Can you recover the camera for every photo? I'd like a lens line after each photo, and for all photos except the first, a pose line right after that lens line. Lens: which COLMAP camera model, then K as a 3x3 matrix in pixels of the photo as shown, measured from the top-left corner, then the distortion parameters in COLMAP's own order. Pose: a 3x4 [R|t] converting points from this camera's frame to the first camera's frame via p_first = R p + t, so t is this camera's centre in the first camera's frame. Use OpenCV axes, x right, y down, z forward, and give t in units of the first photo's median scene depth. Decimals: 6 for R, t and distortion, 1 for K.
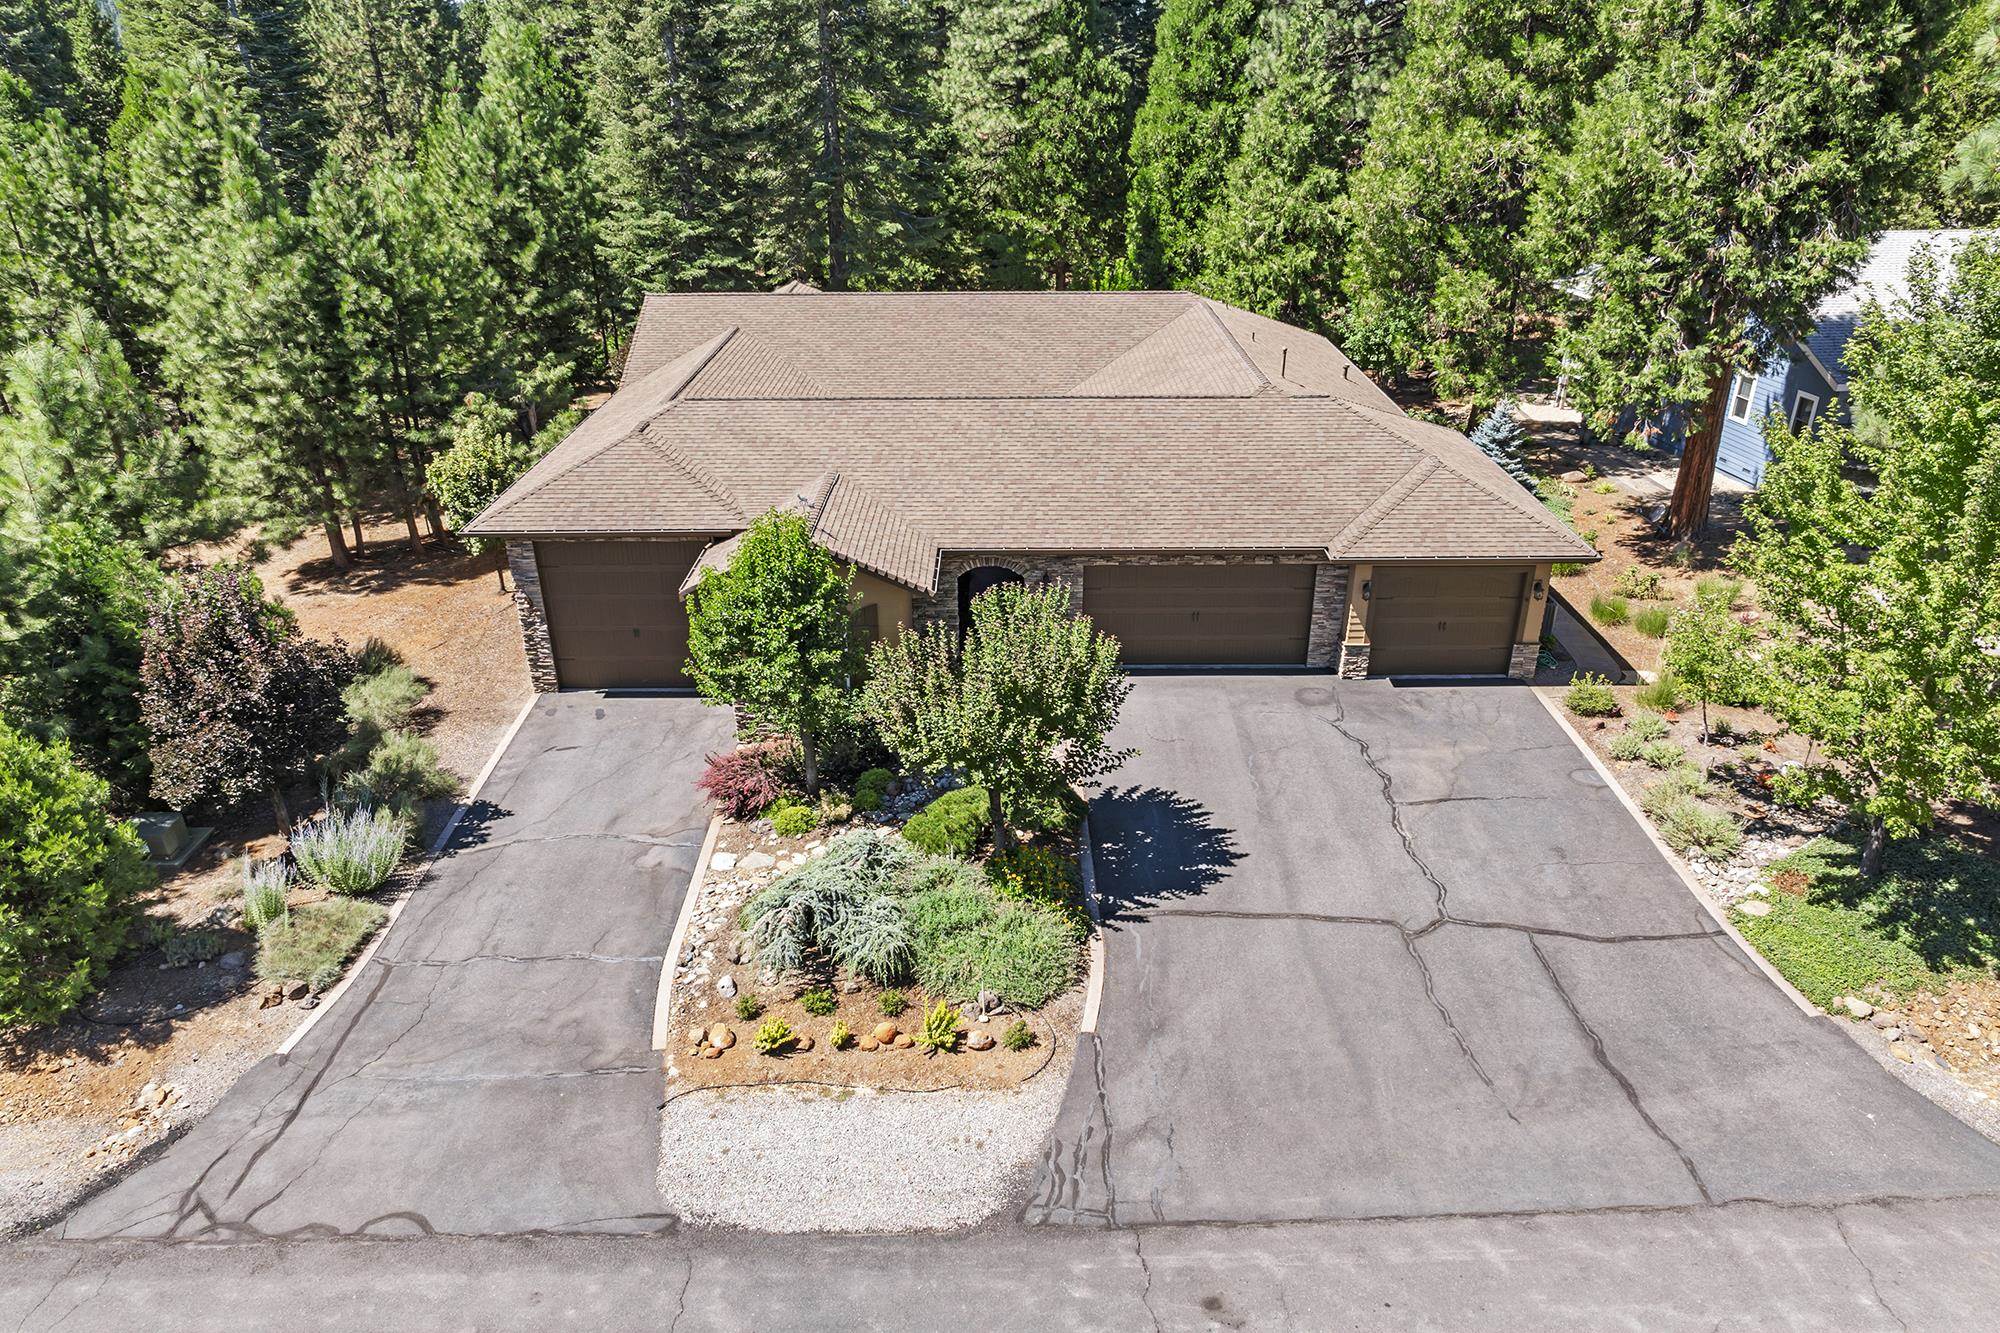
lens RADIAL K [[1368.2, 0, 1000.0], [0, 1368.2, 666.5], [0, 0, 1]] dist [-0.018857, -0.063387]
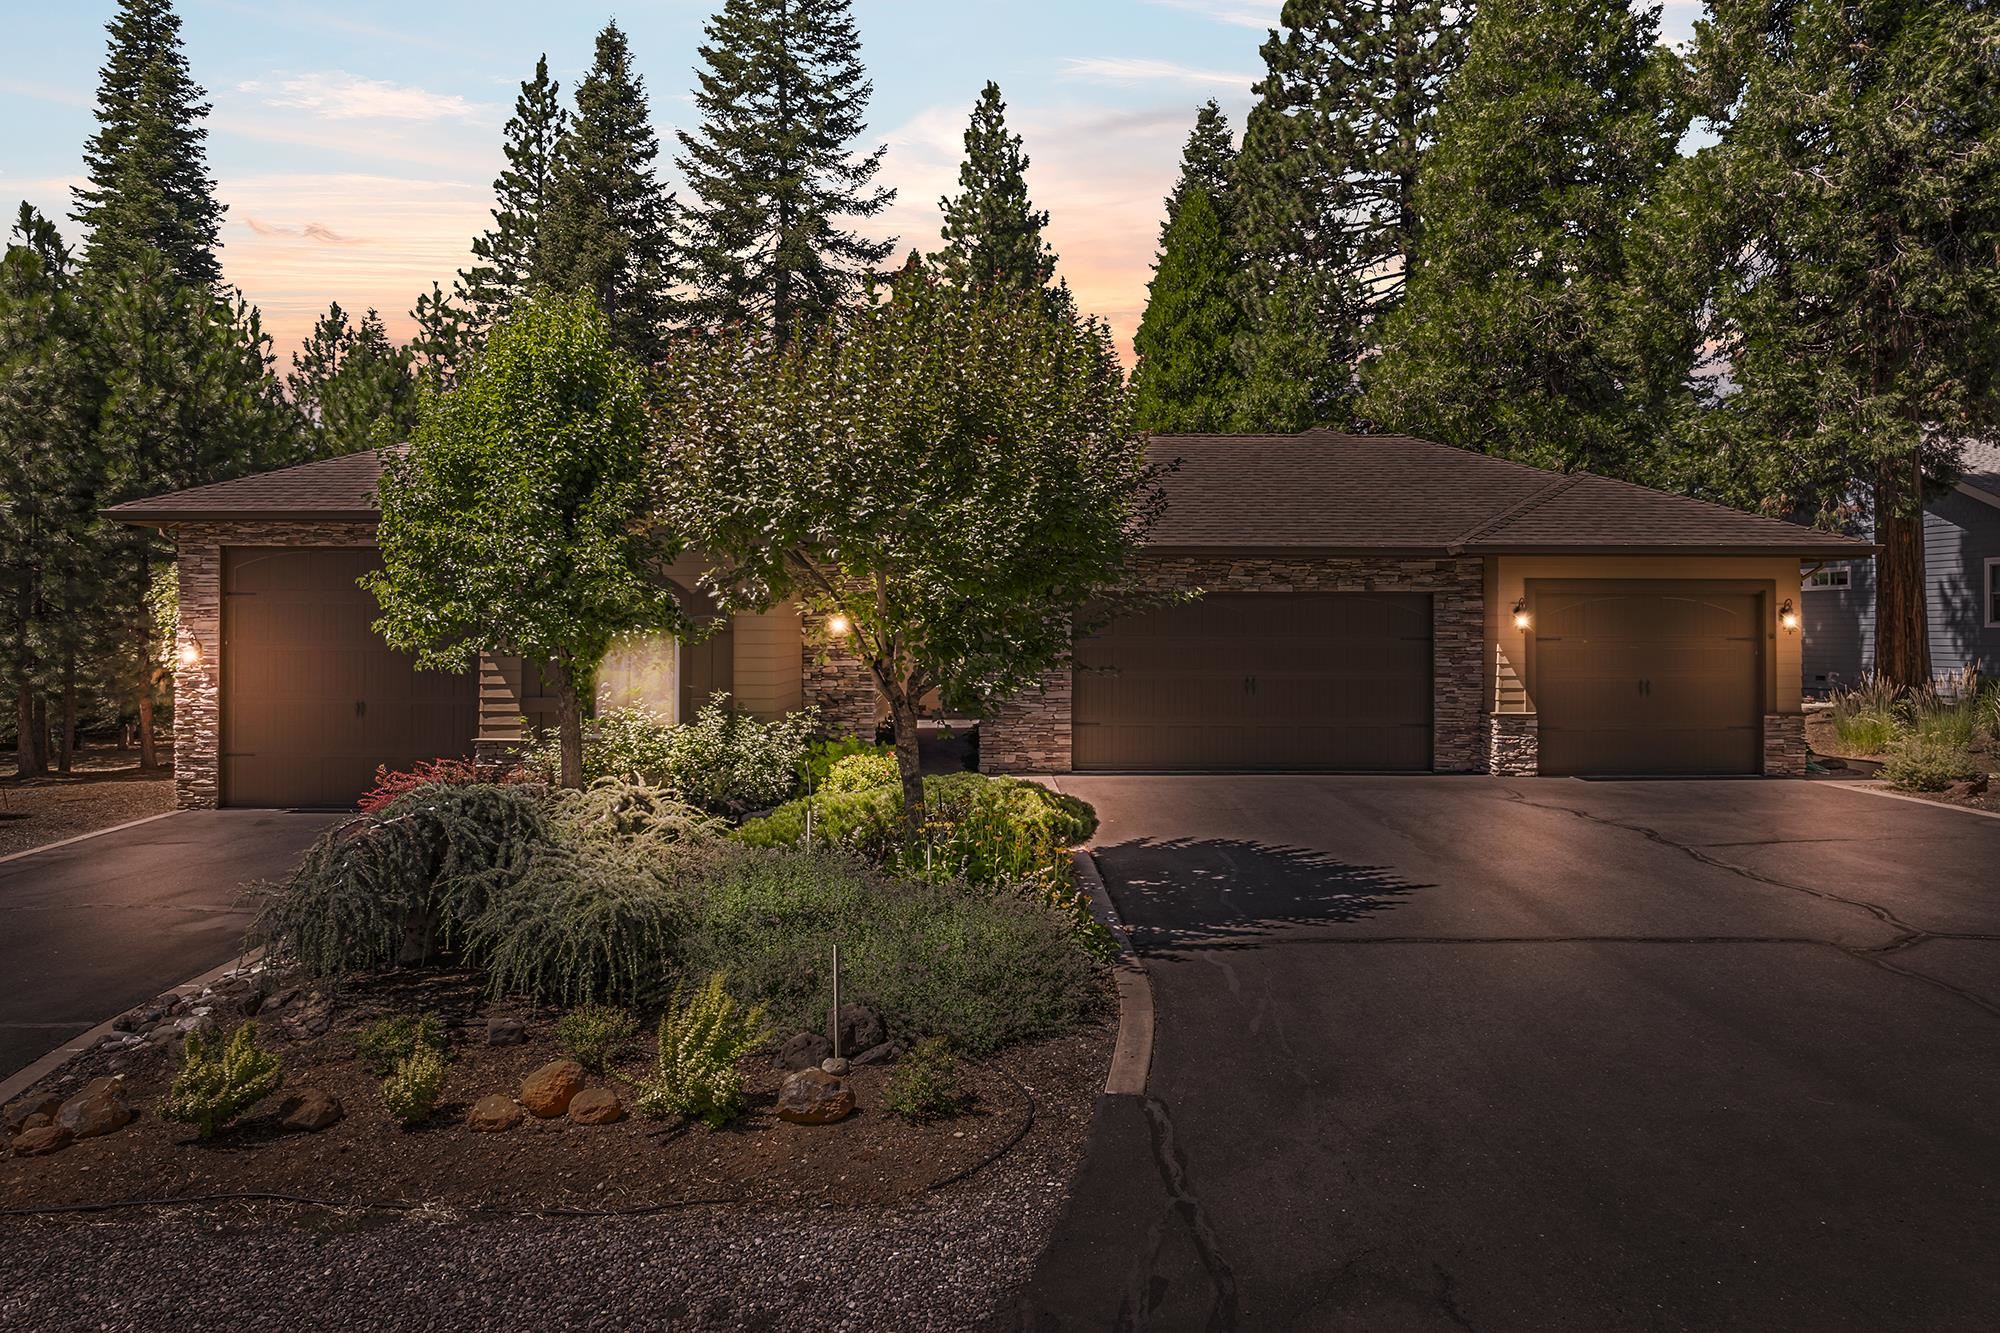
lens RADIAL K [[1289.1, 0, 1000.0], [0, 1289.1, 666.5], [0, 0, 1]] dist [-0.023440, -0.000313]
pose [[0.999881, 0.008396, 0.012966, 0.019528], [-0.001372, 0.884341, -0.466840, 0.237254], [-0.015386, 0.466767, 0.884247, 0.476898]]
